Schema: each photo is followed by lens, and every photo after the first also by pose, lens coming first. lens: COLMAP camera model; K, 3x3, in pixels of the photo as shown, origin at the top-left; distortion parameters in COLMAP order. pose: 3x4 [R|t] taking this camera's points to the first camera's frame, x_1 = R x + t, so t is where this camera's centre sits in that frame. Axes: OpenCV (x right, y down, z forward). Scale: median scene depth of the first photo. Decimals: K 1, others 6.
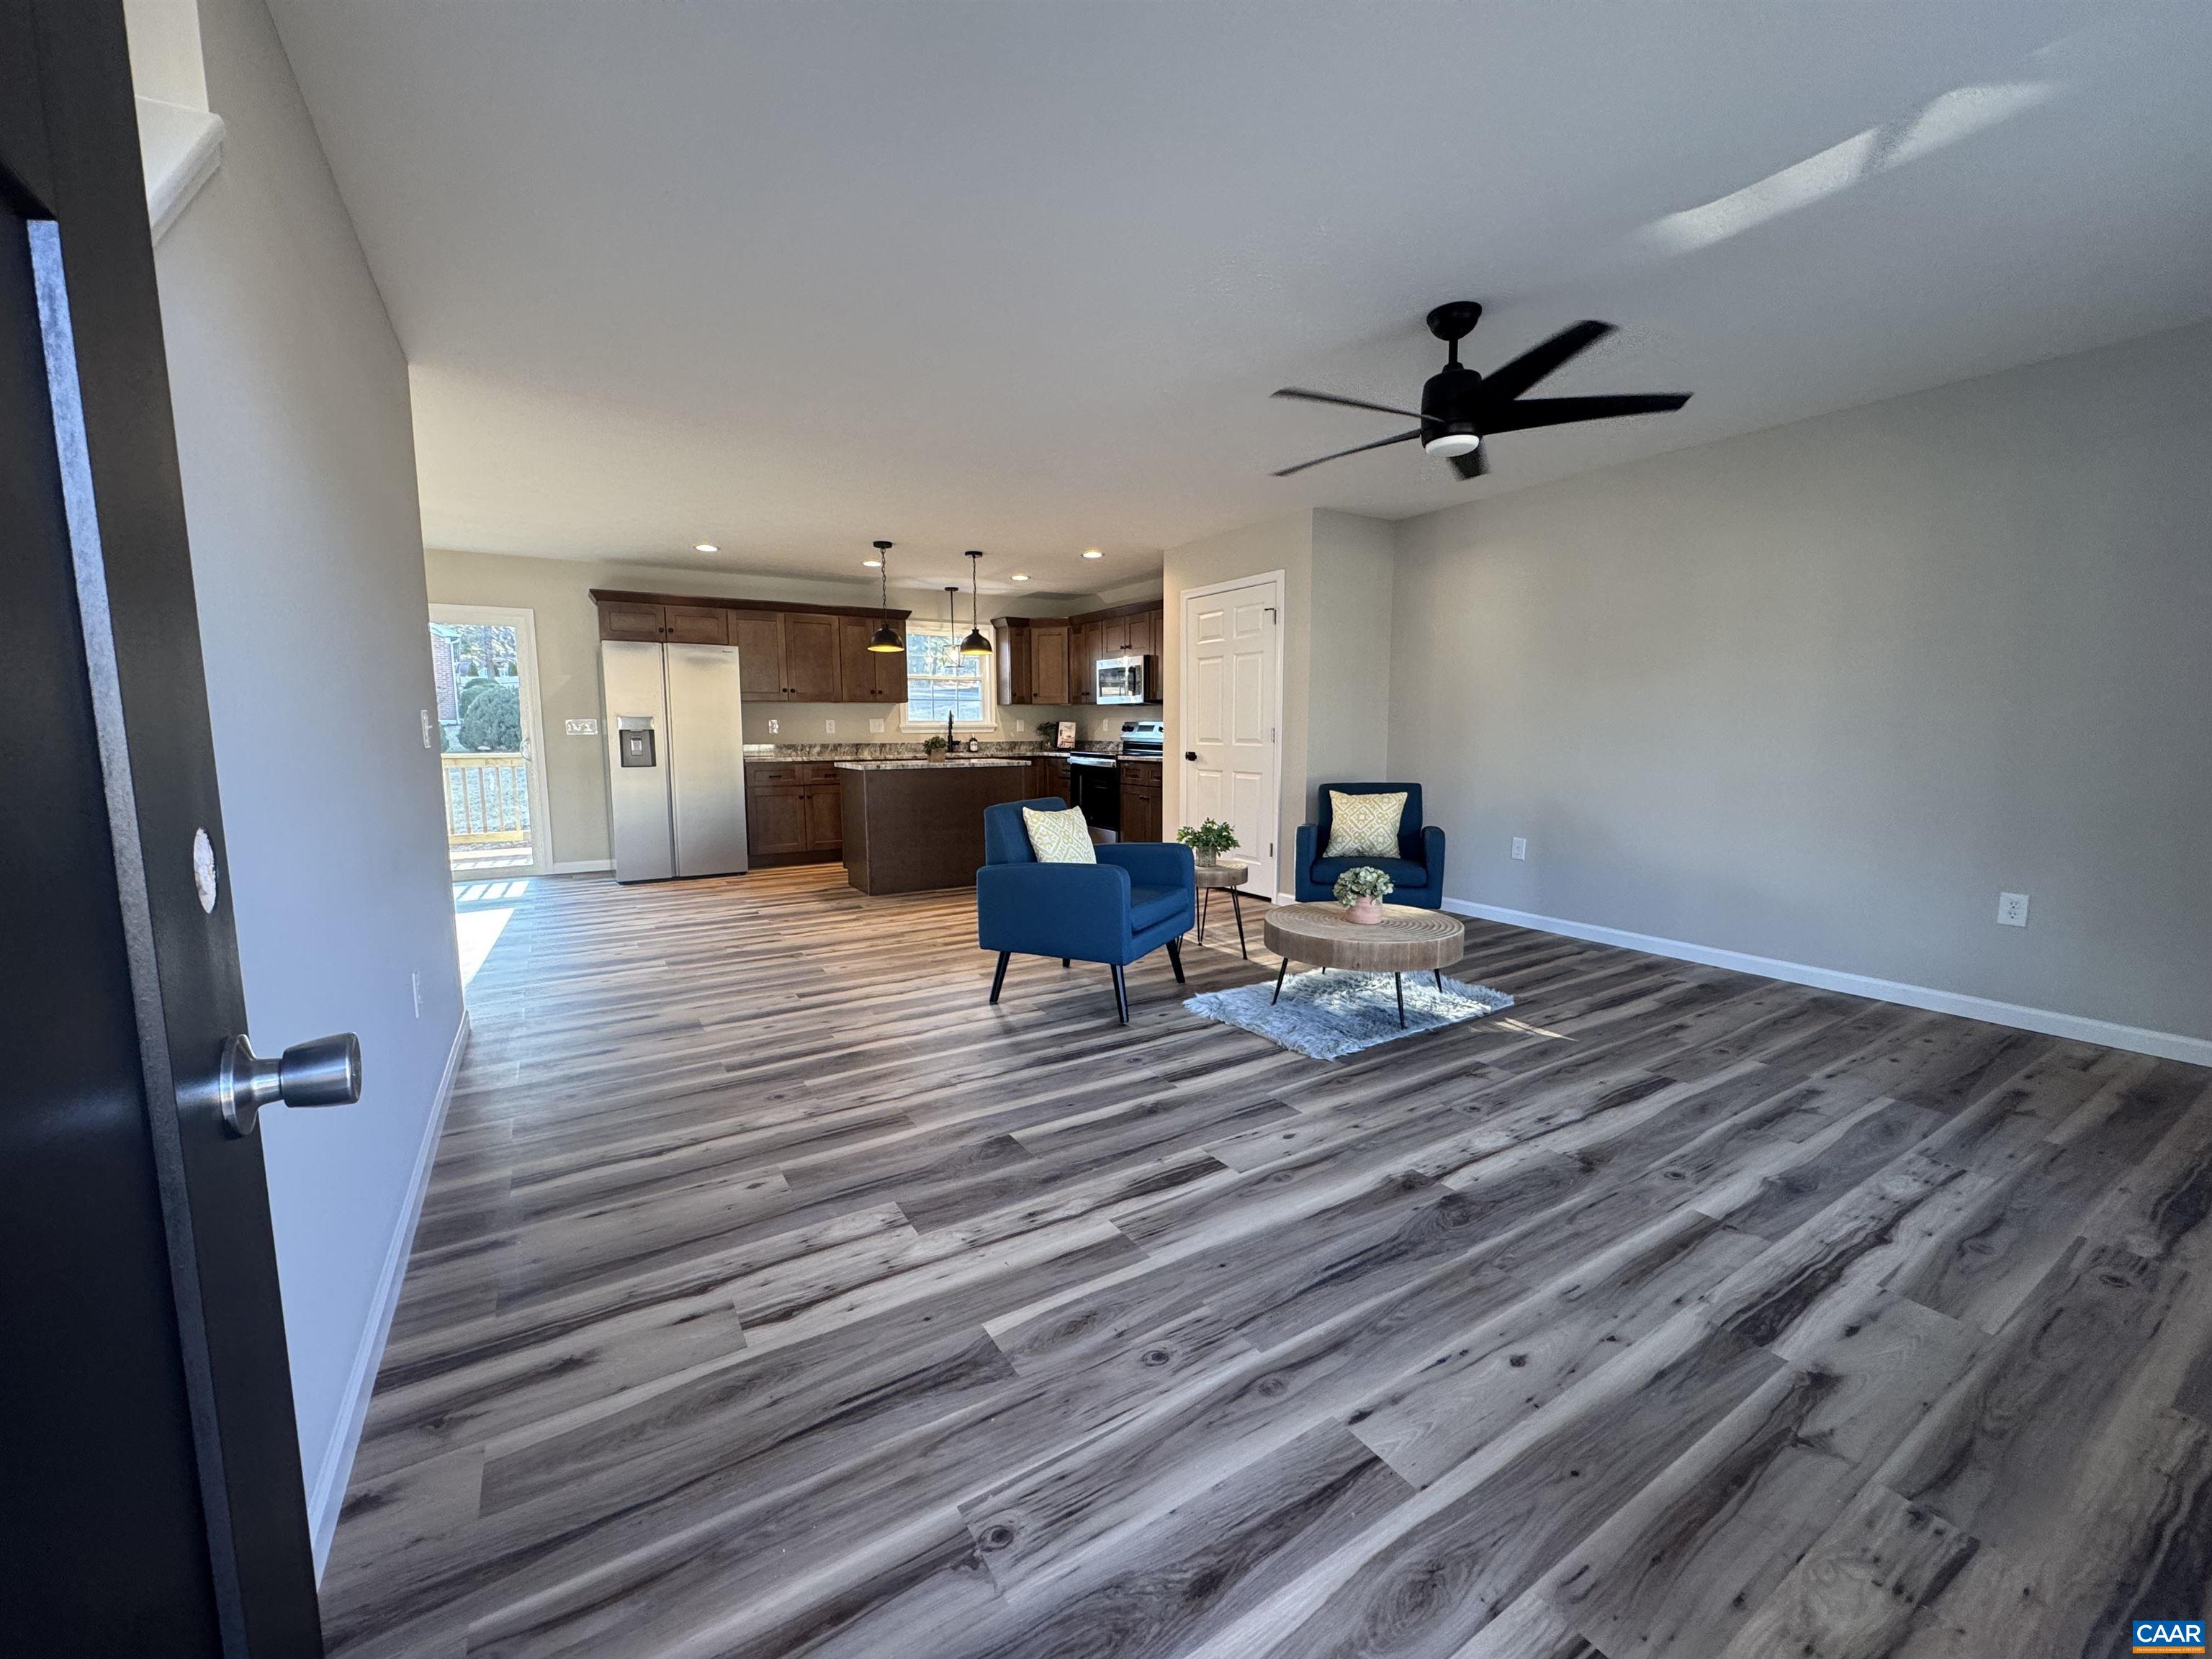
lens RADIAL K [[880.9, 0, 1104.2], [0, 880.9, 832.3], [0, 0, 1]] dist [-0.002830, 0.000758]
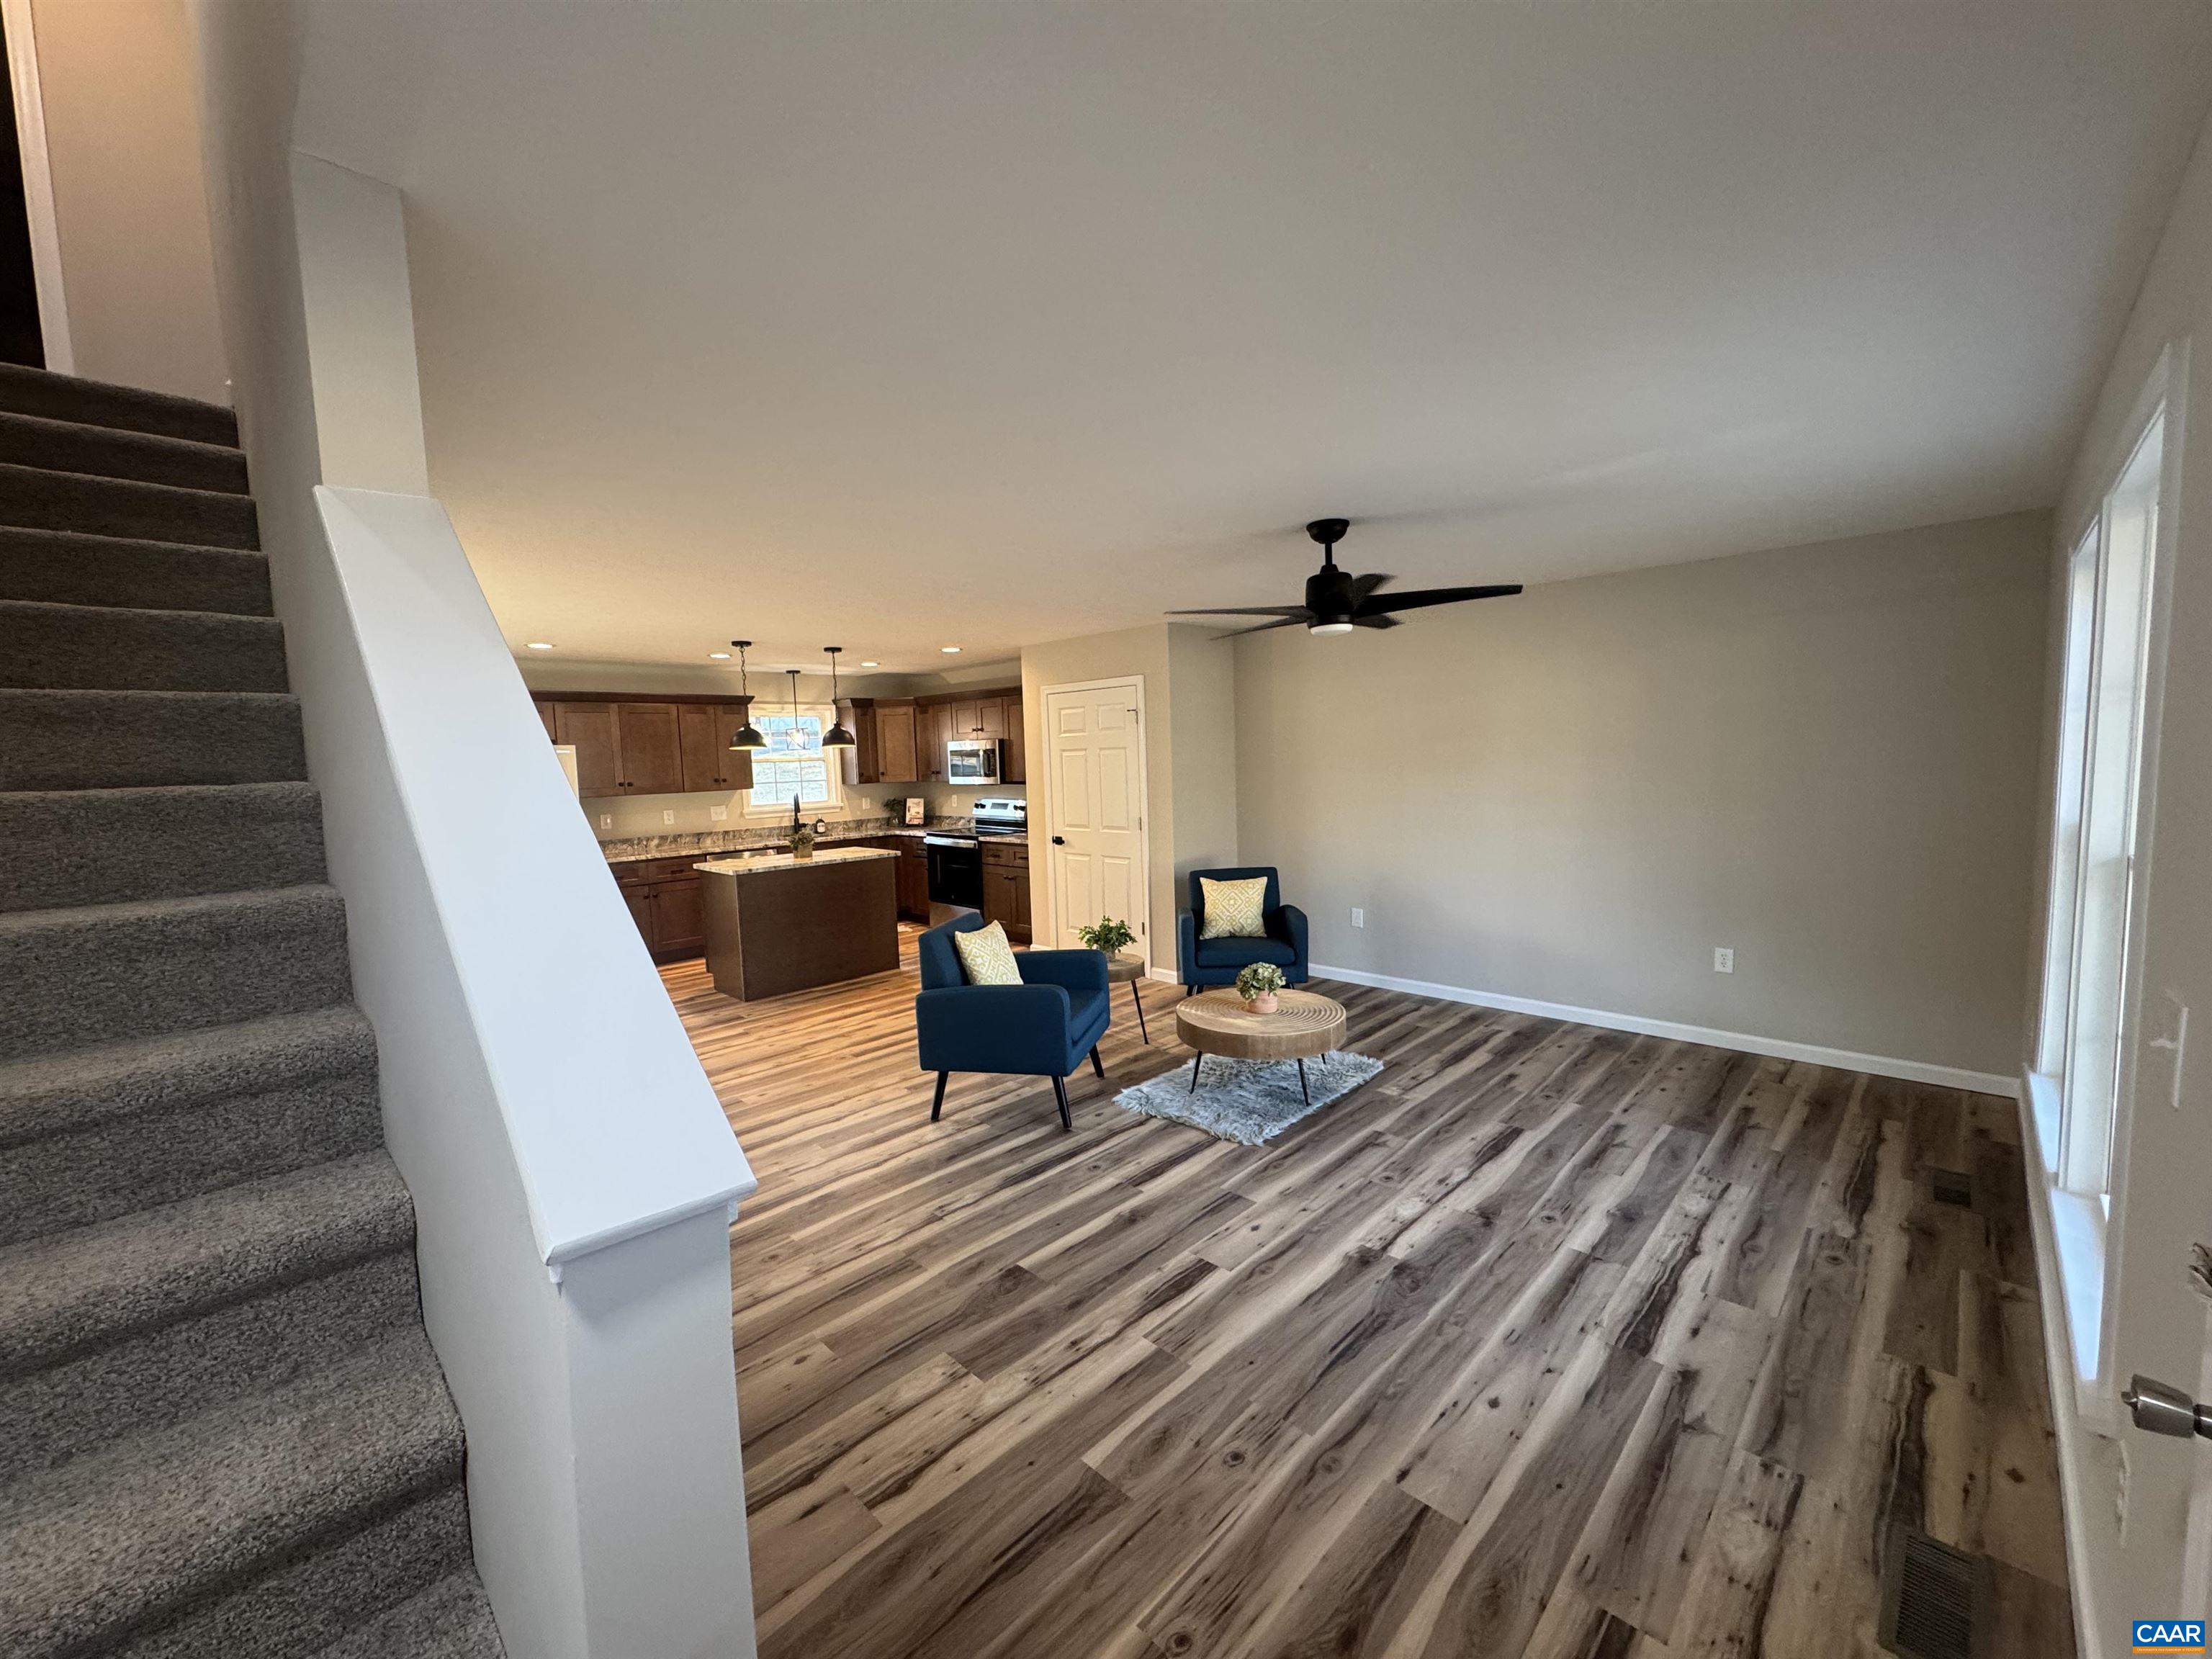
lens RADIAL K [[880.9, 0, 1104.5], [0, 880.9, 833.3], [0, 0, 1]] dist [-0.002830, 0.000758]
pose [[0.971997, -0.048802, 0.229870, -0.195523], [0.056602, 0.998019, -0.027458, -0.135470], [-0.228075, 0.039700, 0.972834, -0.100176]]
